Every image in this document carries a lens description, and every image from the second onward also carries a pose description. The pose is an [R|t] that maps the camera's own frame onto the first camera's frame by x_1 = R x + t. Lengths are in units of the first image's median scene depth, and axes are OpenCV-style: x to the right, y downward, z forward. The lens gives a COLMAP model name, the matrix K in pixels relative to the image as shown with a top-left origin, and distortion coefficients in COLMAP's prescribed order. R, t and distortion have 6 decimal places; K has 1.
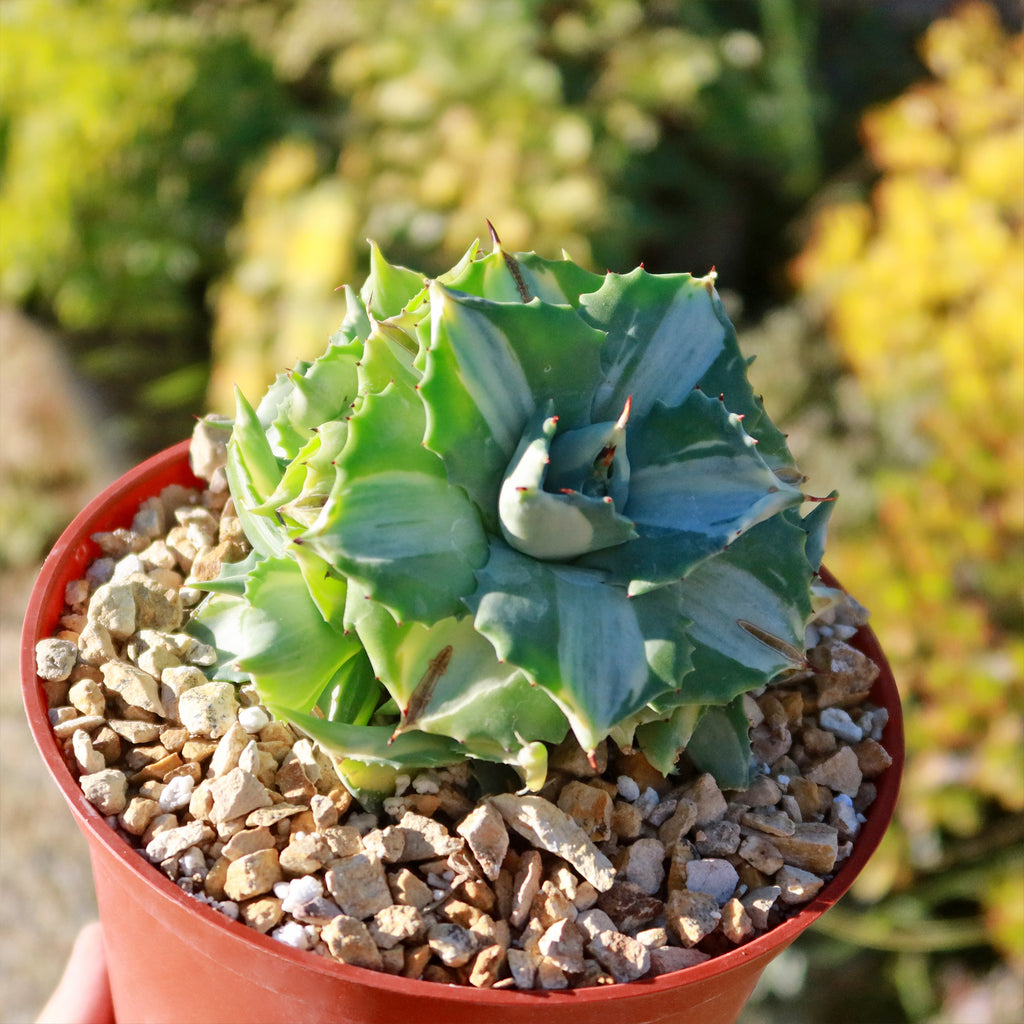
lens RADIAL K [[1918.8, 0, 512.0], [0, 1918.8, 512.0], [0, 0, 1]] dist [0.213918, 0.006988]
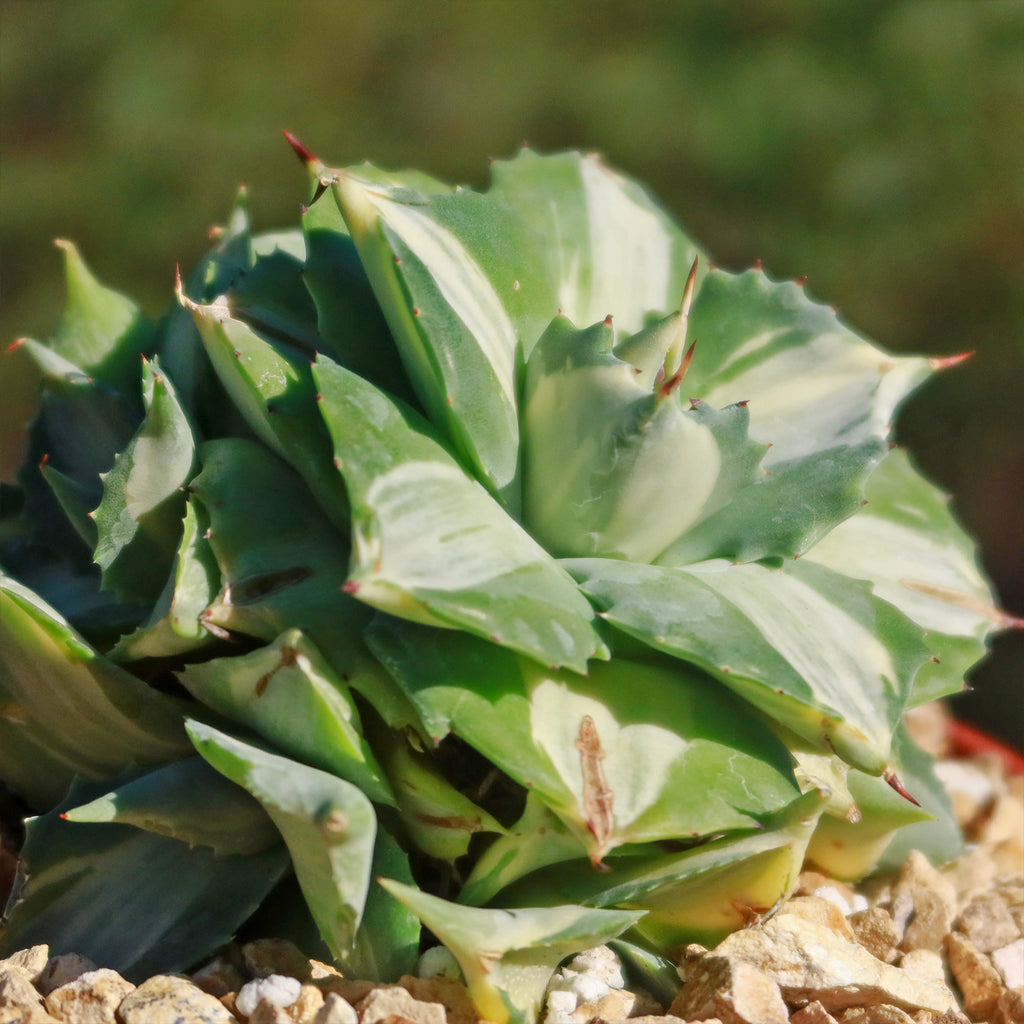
lens RADIAL K [[3072.7, 0, 491.2], [0, 3072.7, 511.2], [0, 0, 1]] dist [0.064011, 0.502060]
pose [[0.832297, -0.247141, 0.496188, -0.498384], [0.365690, 0.917499, -0.156415, 0.145020], [-0.416595, 0.311635, 0.854009, 0.171956]]
